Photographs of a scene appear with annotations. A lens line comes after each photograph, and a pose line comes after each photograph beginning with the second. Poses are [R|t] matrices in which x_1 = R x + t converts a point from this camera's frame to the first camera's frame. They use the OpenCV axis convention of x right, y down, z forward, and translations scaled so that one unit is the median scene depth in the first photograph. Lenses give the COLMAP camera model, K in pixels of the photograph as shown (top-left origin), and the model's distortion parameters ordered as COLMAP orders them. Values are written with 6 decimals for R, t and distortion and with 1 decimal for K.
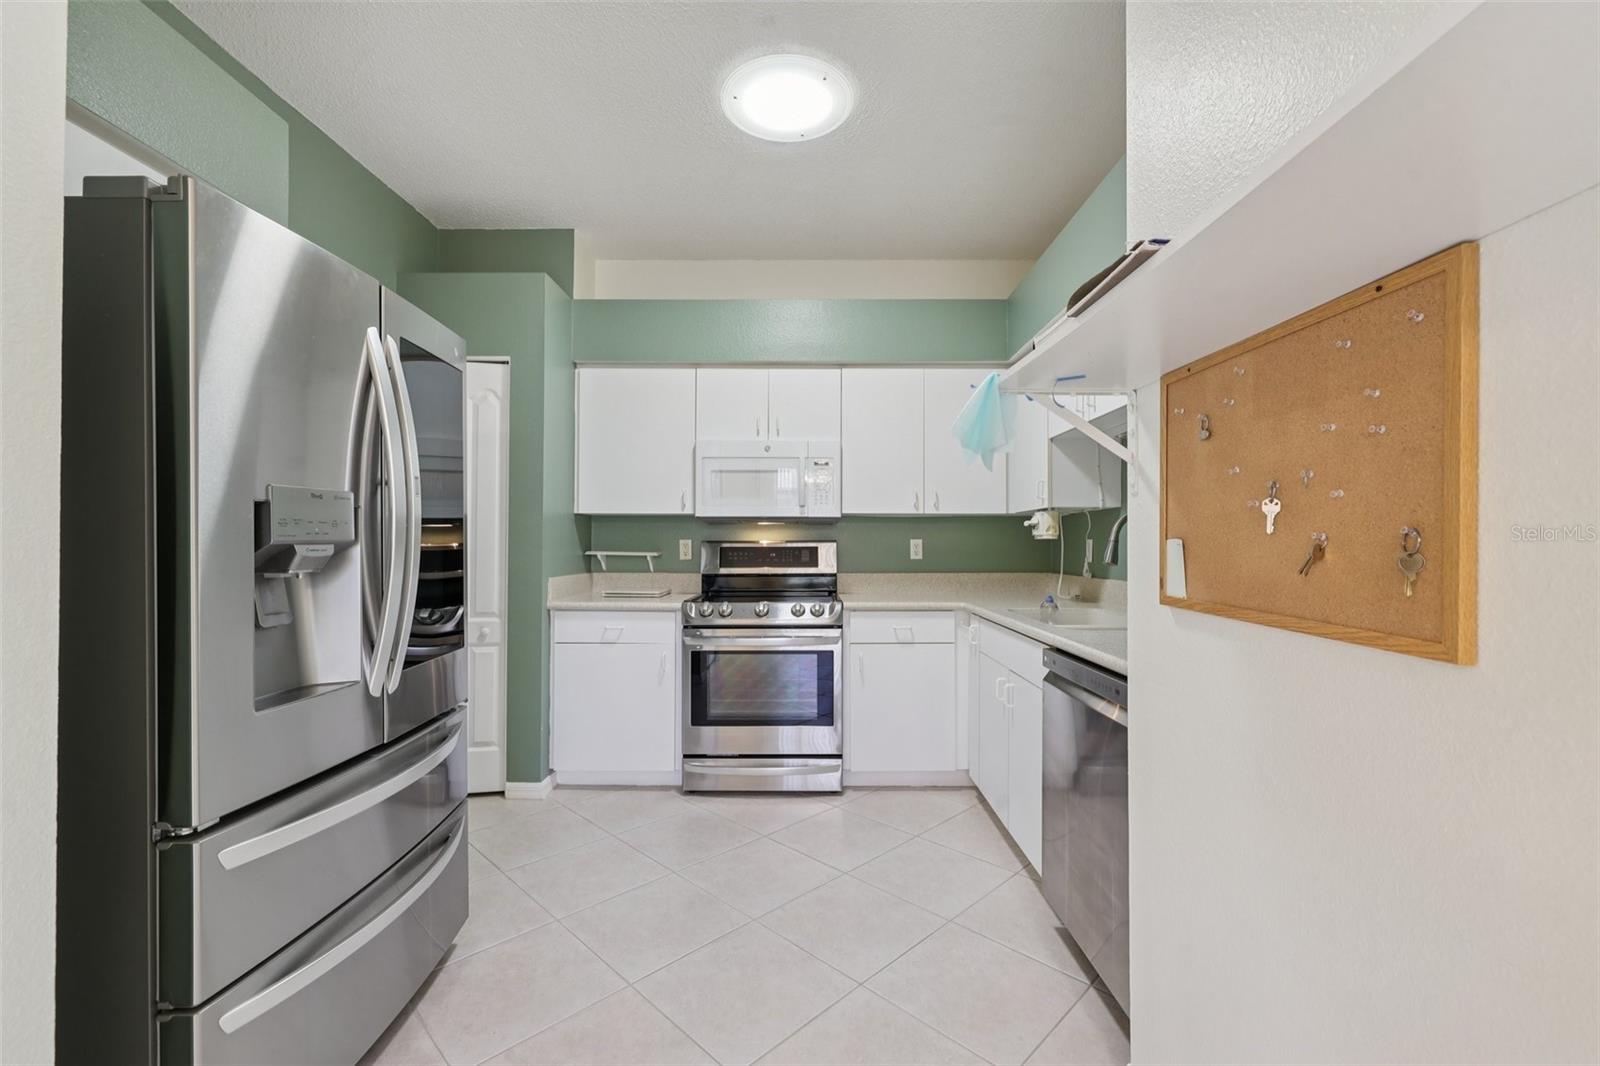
lens RADIAL K [[670.2, 0, 800.0], [0, 670.2, 533.0], [0, 0, 1]] dist [0.000368, -0.000040]
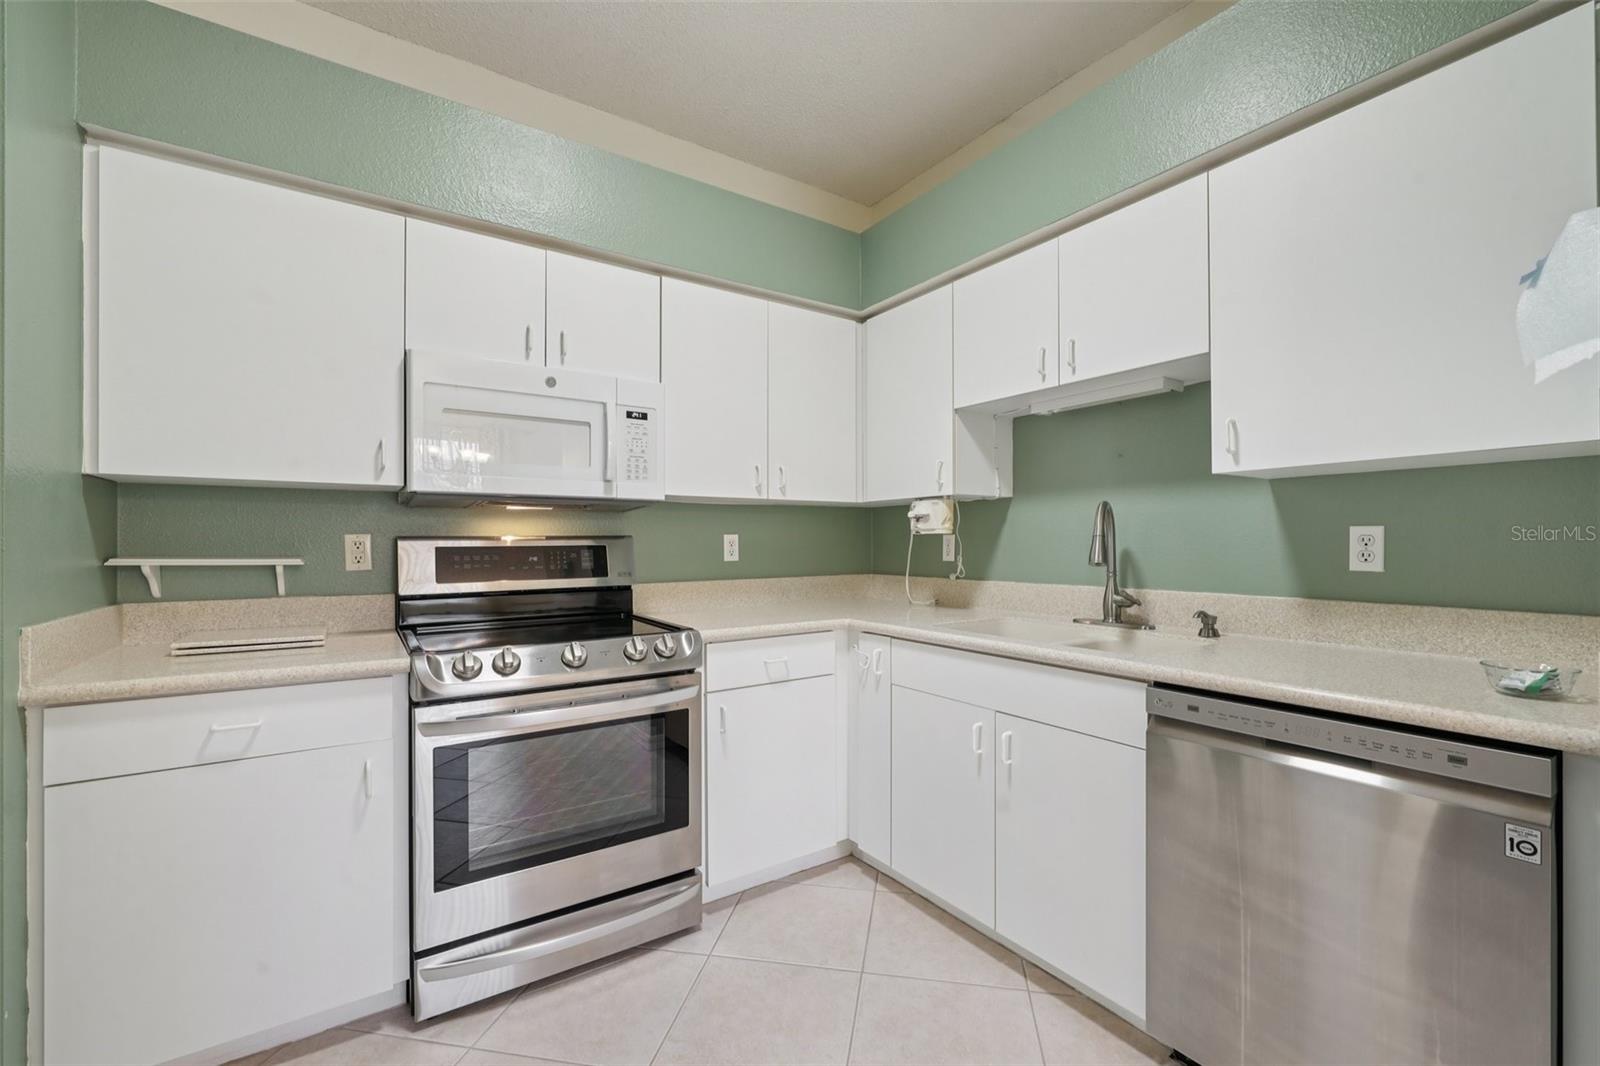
lens RADIAL K [[671.1, 0, 804.7], [0, 671.1, 540.0], [0, 0, 1]] dist [-0.000377, -0.000171]
pose [[0.823468, -0.002187, 0.567358, -0.200799], [-0.005670, 0.999911, 0.012084, 0.006659], [-0.567334, -0.013168, 0.823382, 0.376919]]
